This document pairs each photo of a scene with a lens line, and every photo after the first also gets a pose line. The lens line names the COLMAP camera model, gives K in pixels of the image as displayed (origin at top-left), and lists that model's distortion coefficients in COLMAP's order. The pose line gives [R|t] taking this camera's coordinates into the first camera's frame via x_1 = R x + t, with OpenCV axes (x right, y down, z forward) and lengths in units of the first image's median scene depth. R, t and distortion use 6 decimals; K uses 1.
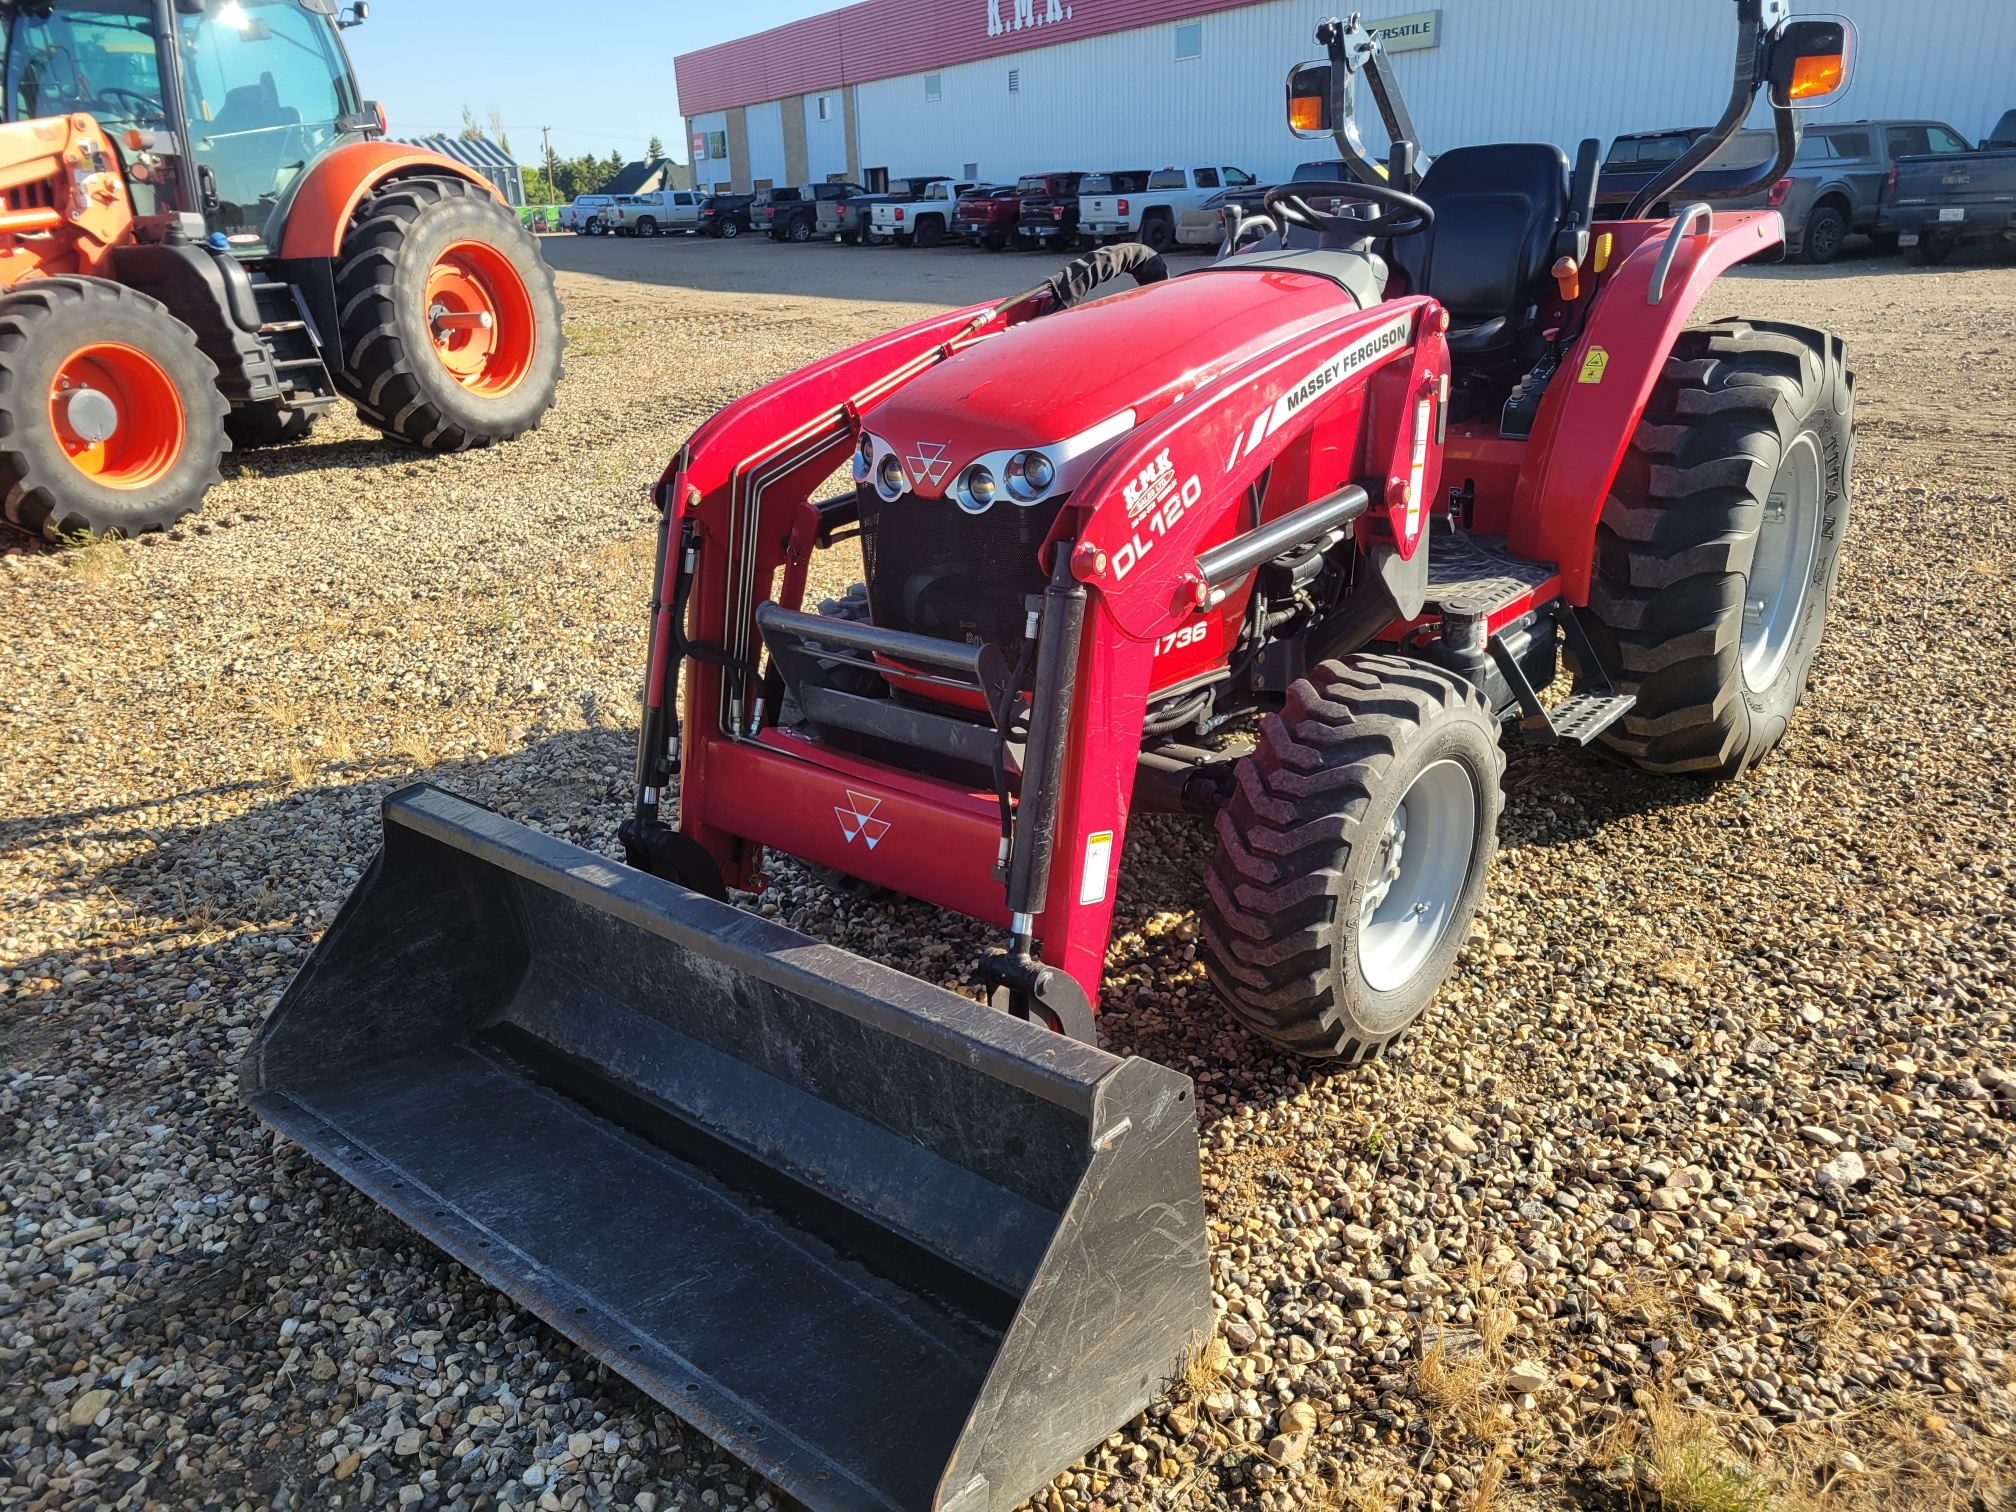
lens RADIAL K [[1510.6, 0, 1030.0], [0, 1510.6, 769.1], [0, 0, 1]] dist [0.064045, -0.054039]
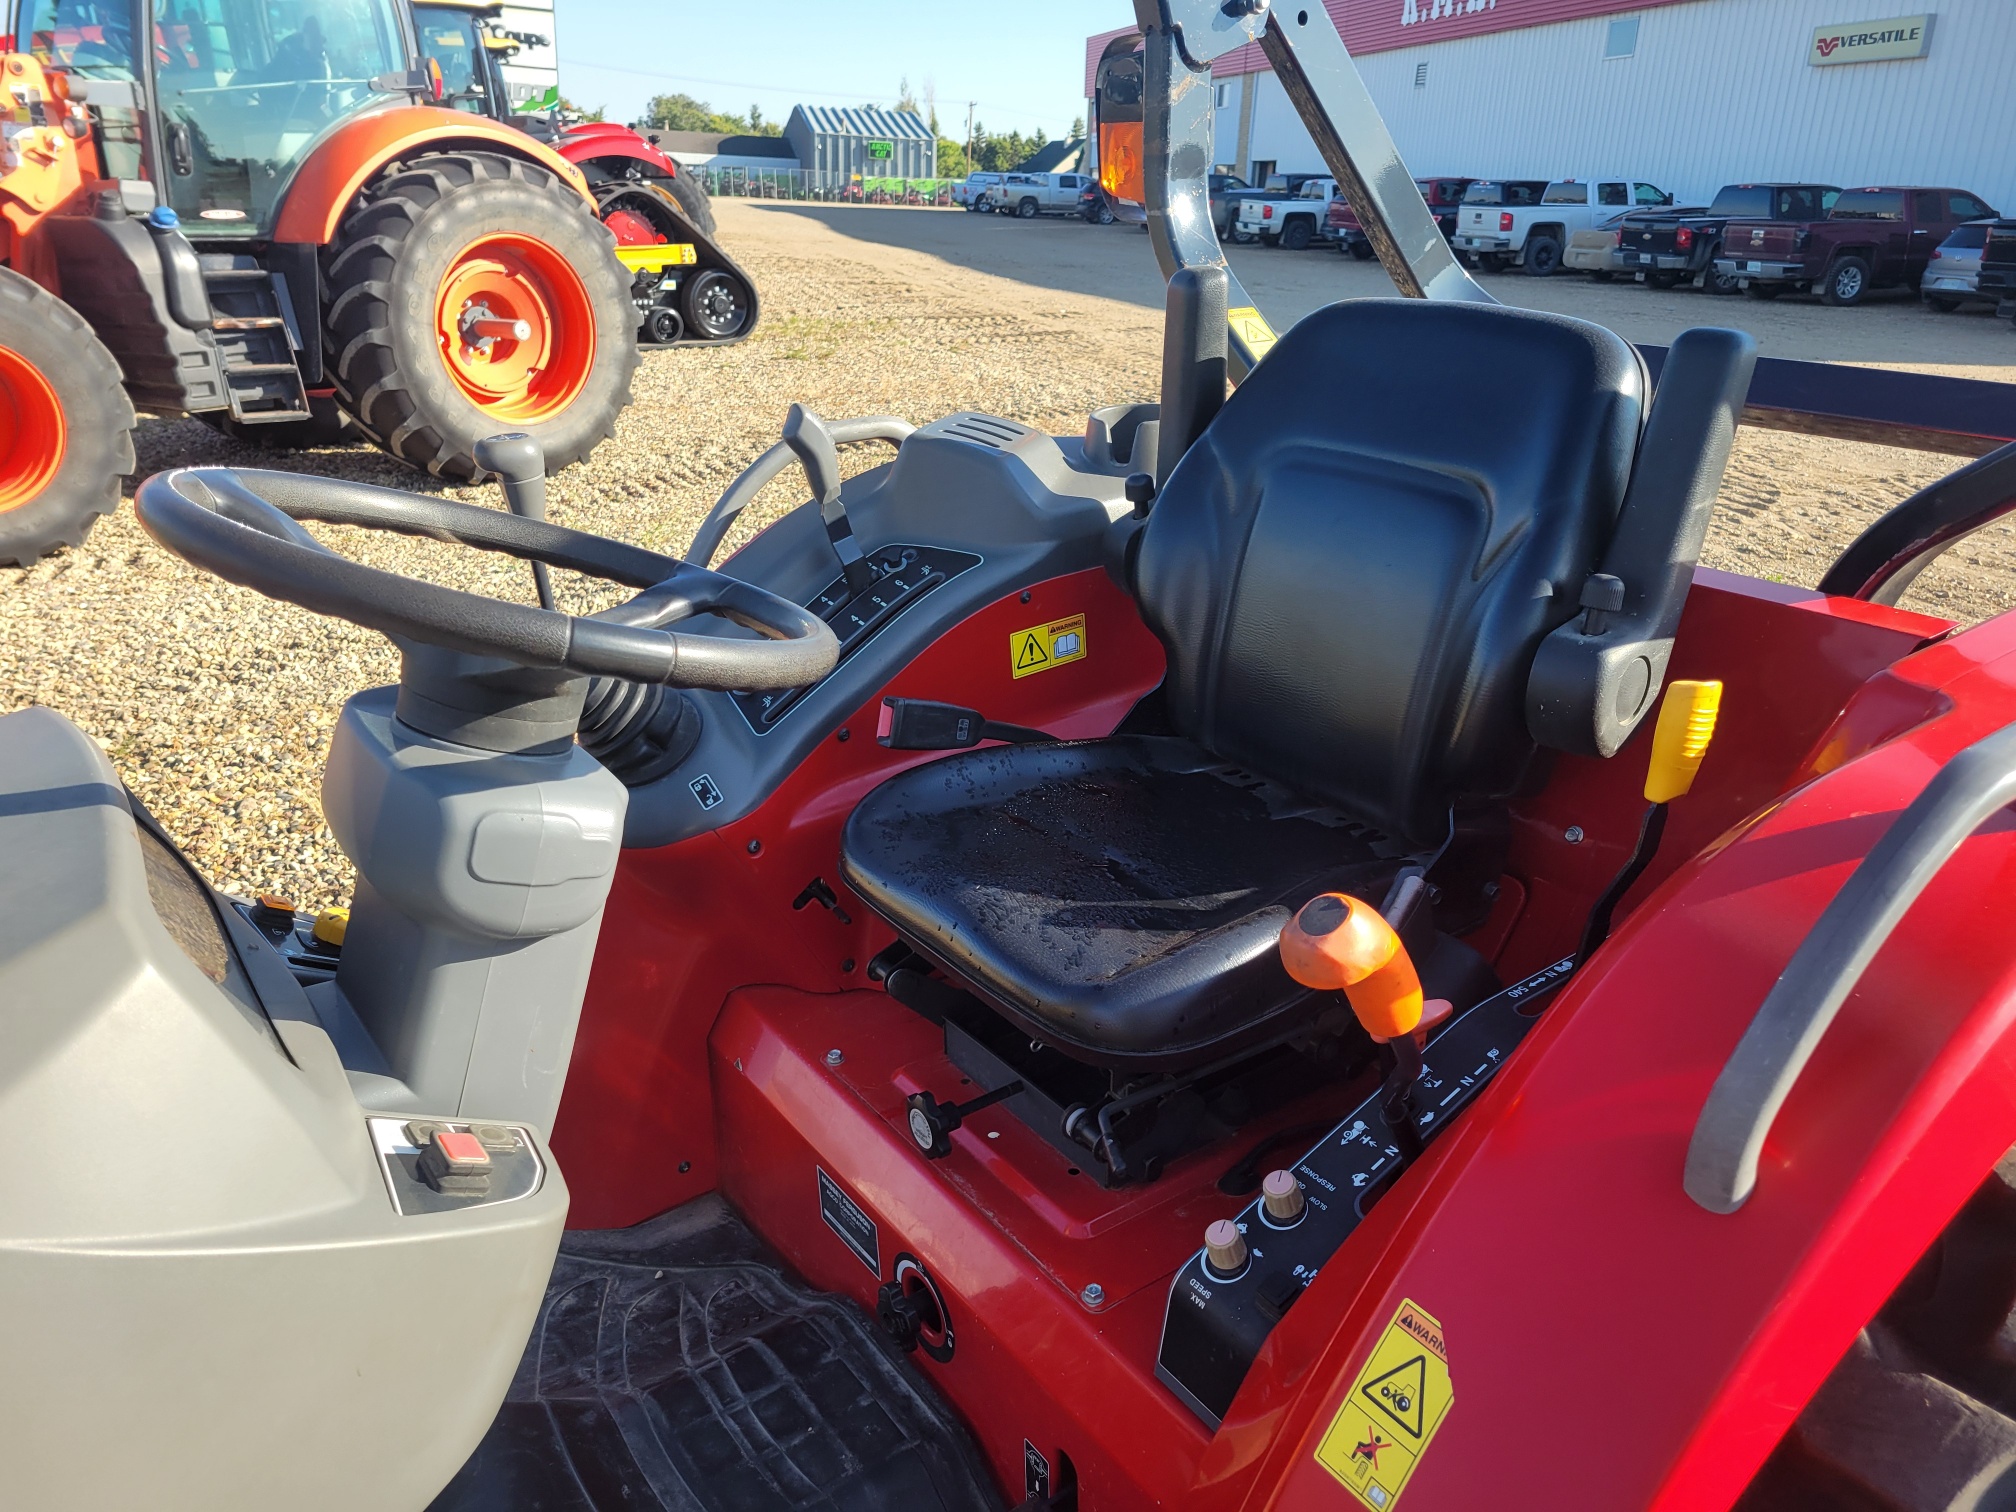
lens RADIAL K [[1510.6, 0, 1020.8], [0, 1510.6, 770.4], [0, 0, 1]] dist [0.064045, -0.054039]
pose [[0.963907, 0.149162, -0.220532, 0.114384], [-0.147430, 0.988772, 0.024385, -0.114652], [0.221693, 0.009009, 0.975075, 0.250120]]
